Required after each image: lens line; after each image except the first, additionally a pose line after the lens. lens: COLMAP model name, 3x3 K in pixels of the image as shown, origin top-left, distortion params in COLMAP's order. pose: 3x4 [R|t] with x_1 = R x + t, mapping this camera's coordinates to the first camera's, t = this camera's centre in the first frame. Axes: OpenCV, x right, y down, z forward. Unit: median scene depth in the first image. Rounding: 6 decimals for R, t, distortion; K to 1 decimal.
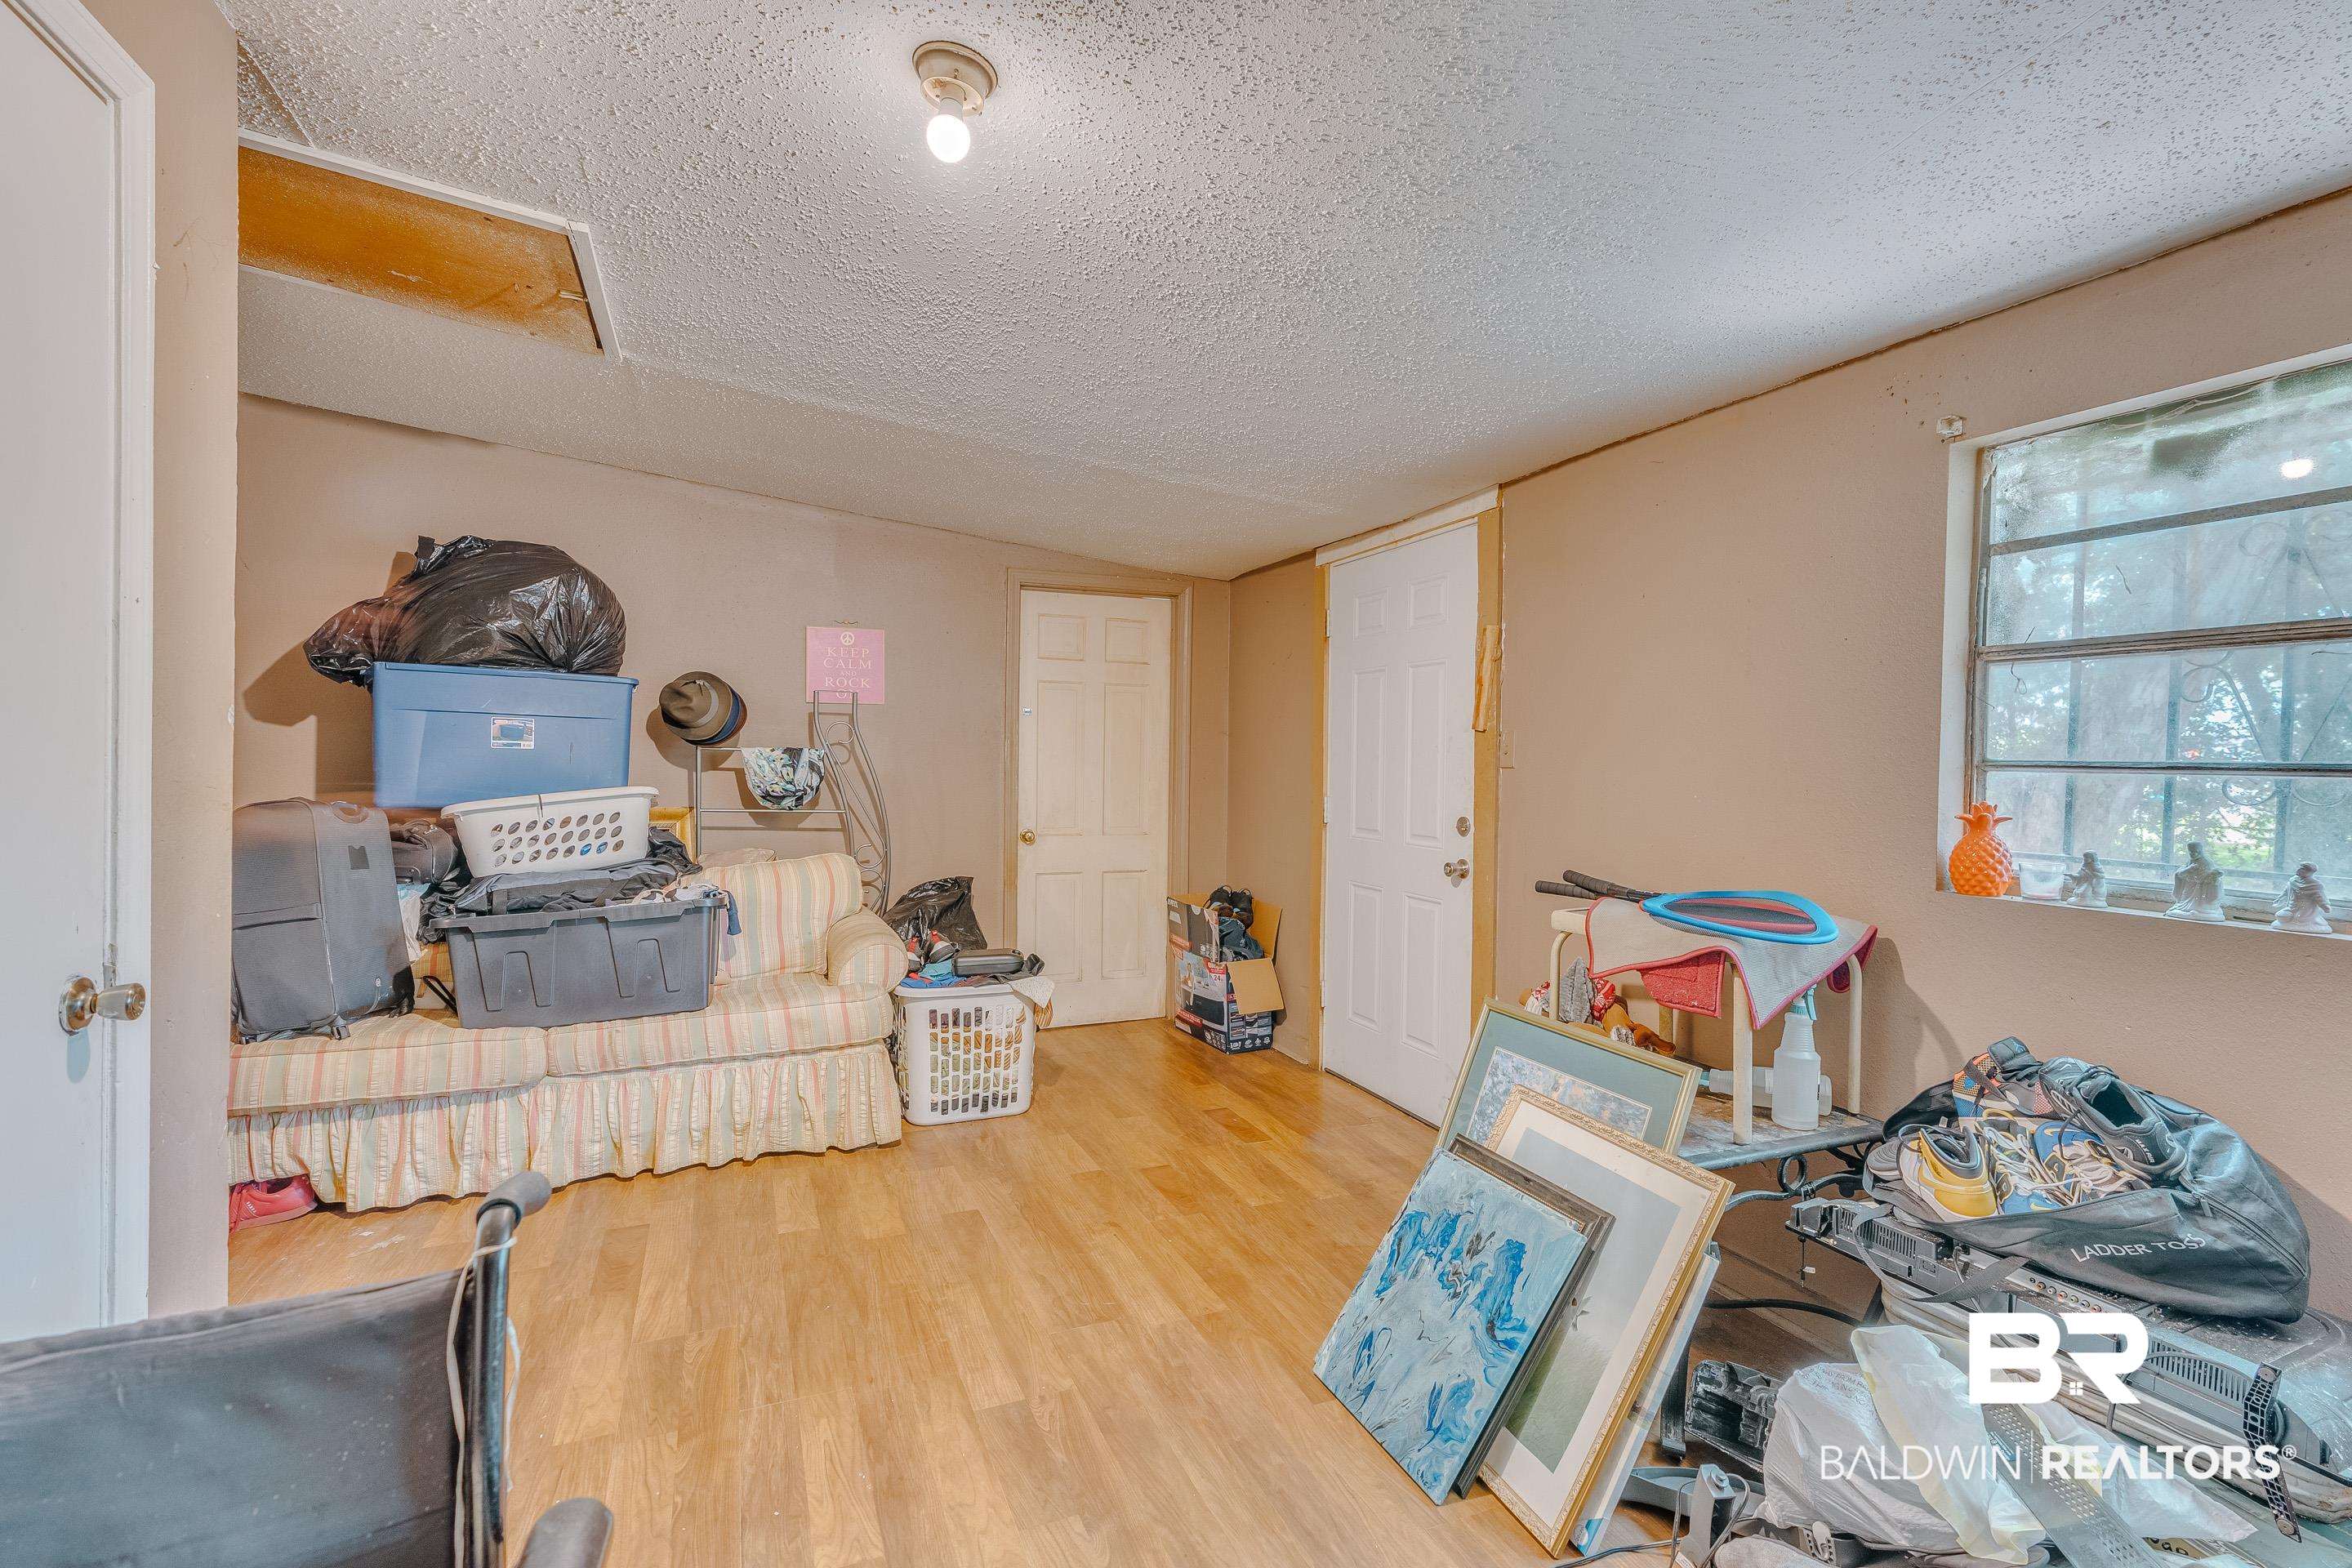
lens RADIAL K [[1050.5, 0, 1173.4], [0, 1050.5, 784.4], [0, 0, 1]] dist [-0.003743, 0.001412]
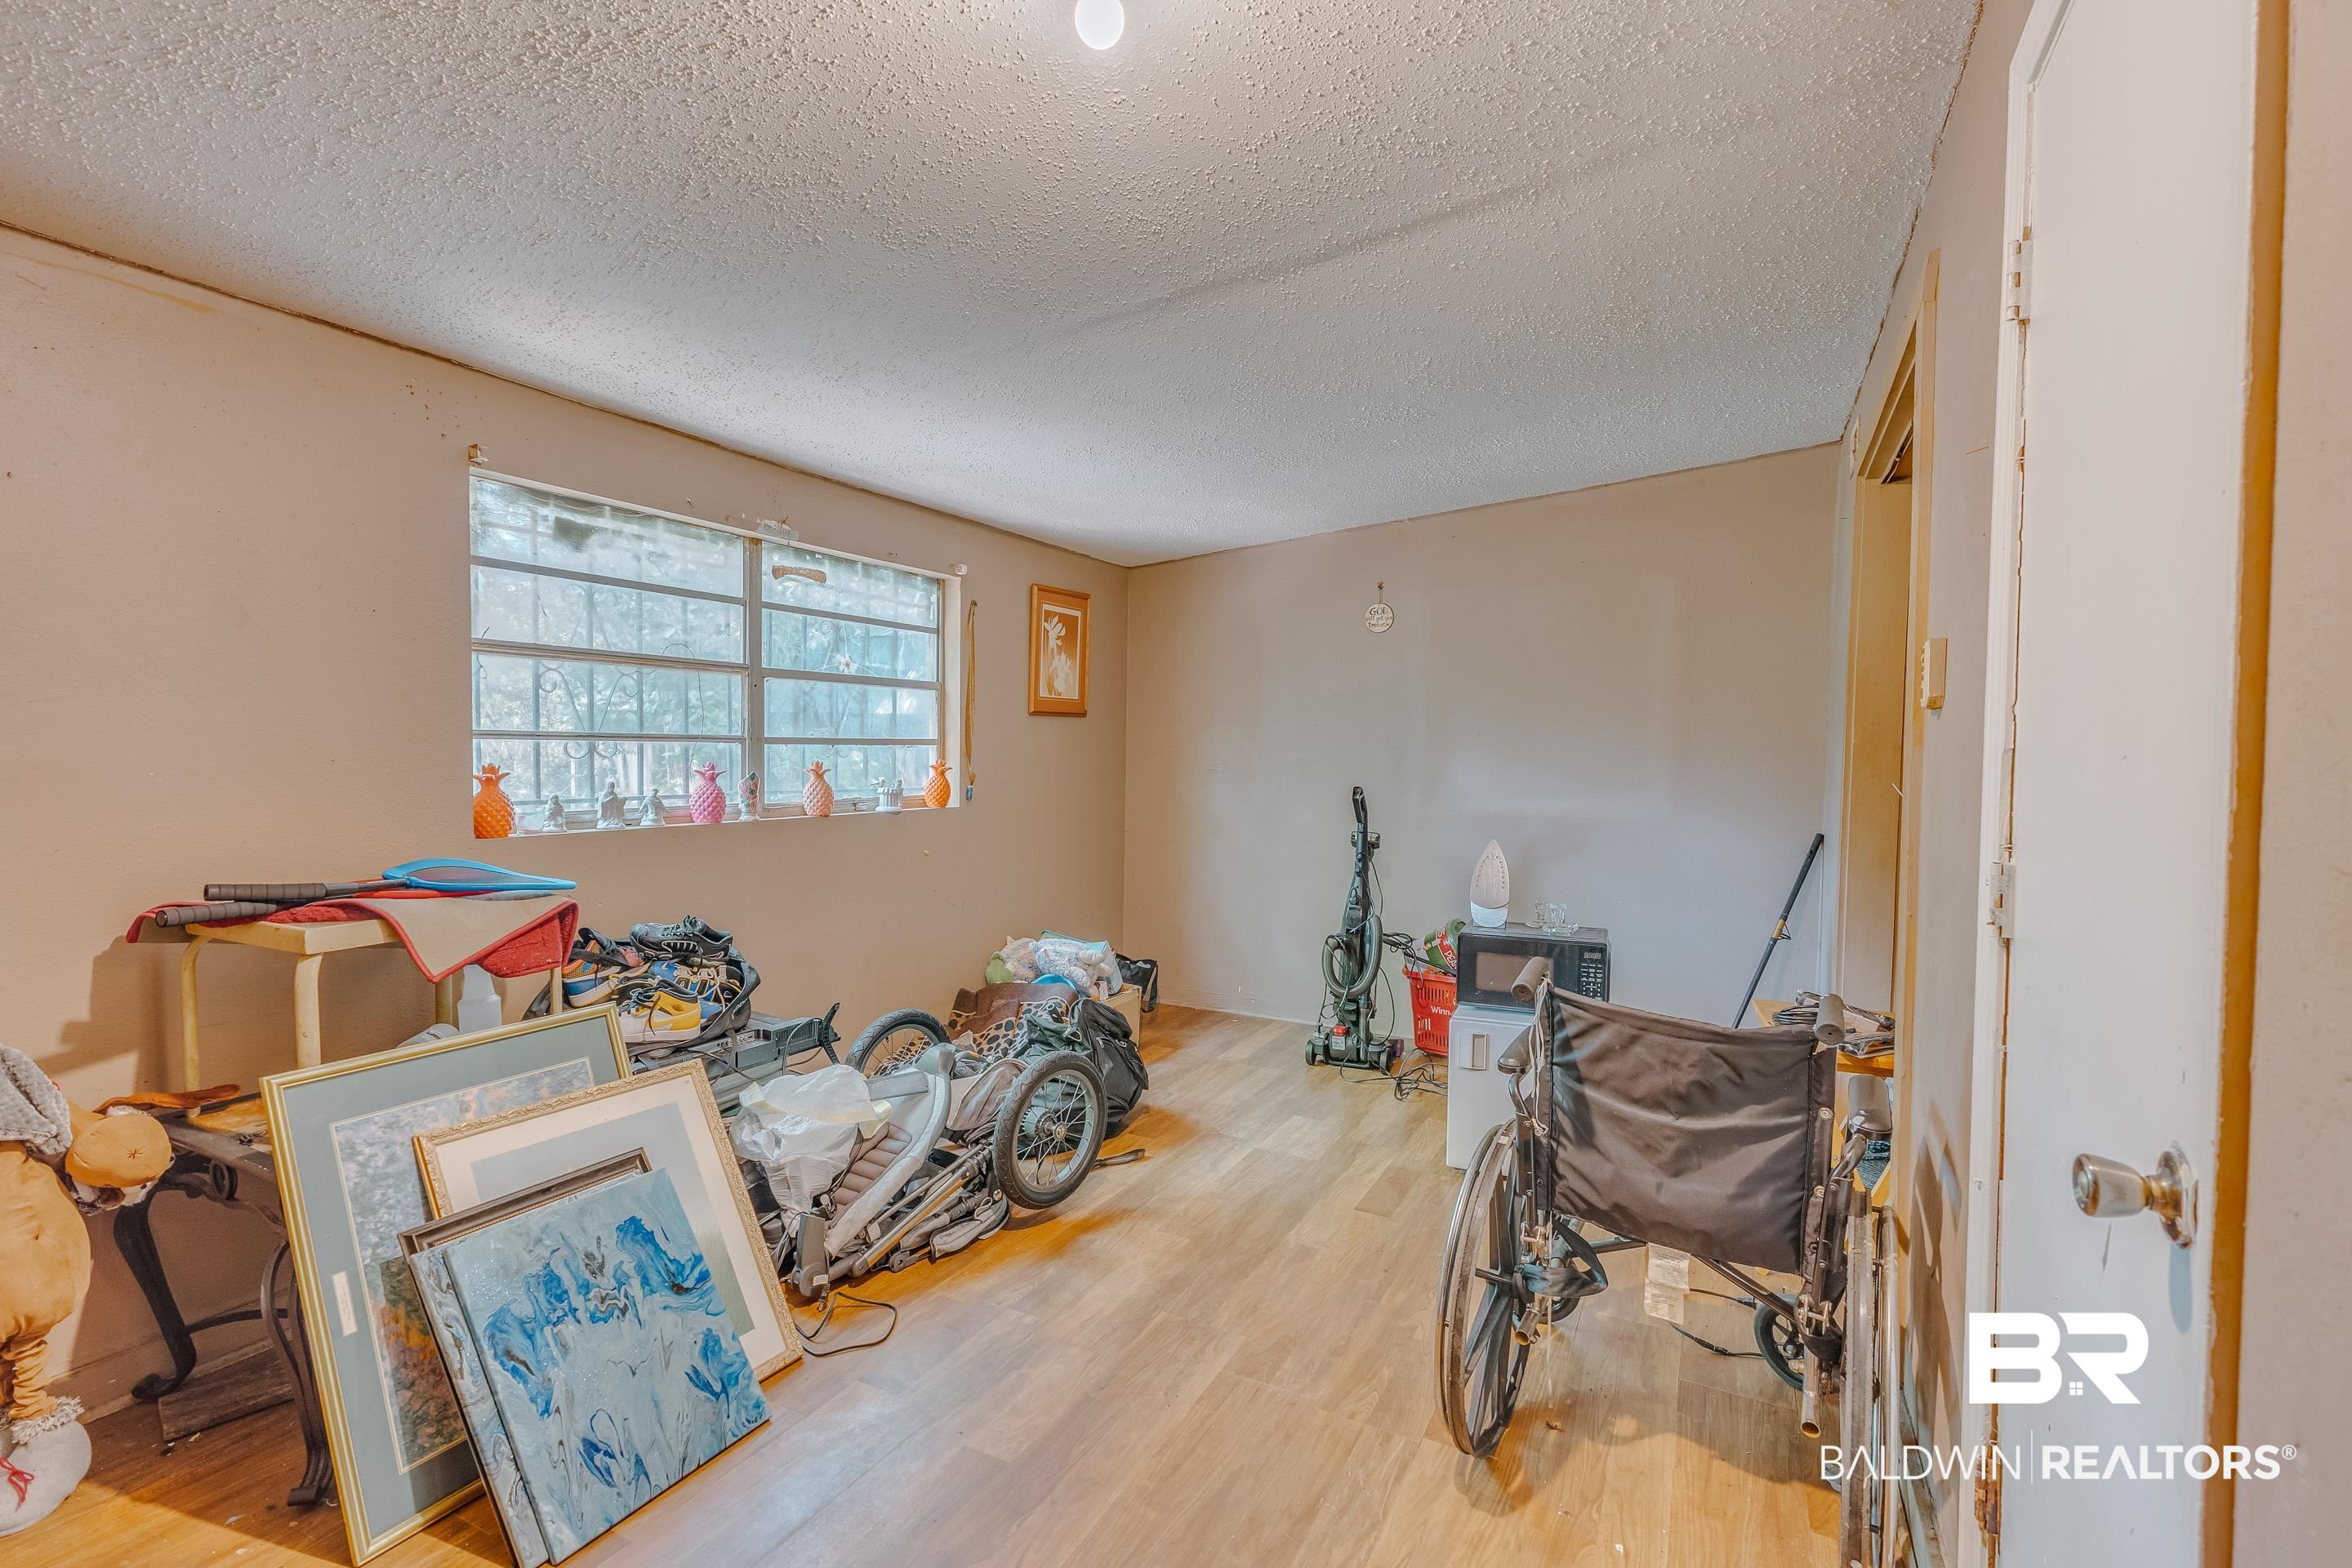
lens RADIAL K [[1050.5, 0, 1173.4], [0, 1050.5, 784.4], [0, 0, 1]] dist [-0.003743, 0.001412]
pose [[-0.634913, -0.051026, 0.770896, -0.756267], [-0.003172, 0.997980, 0.063444, -0.043031], [-0.772577, 0.037836, -0.633793, 1.225296]]
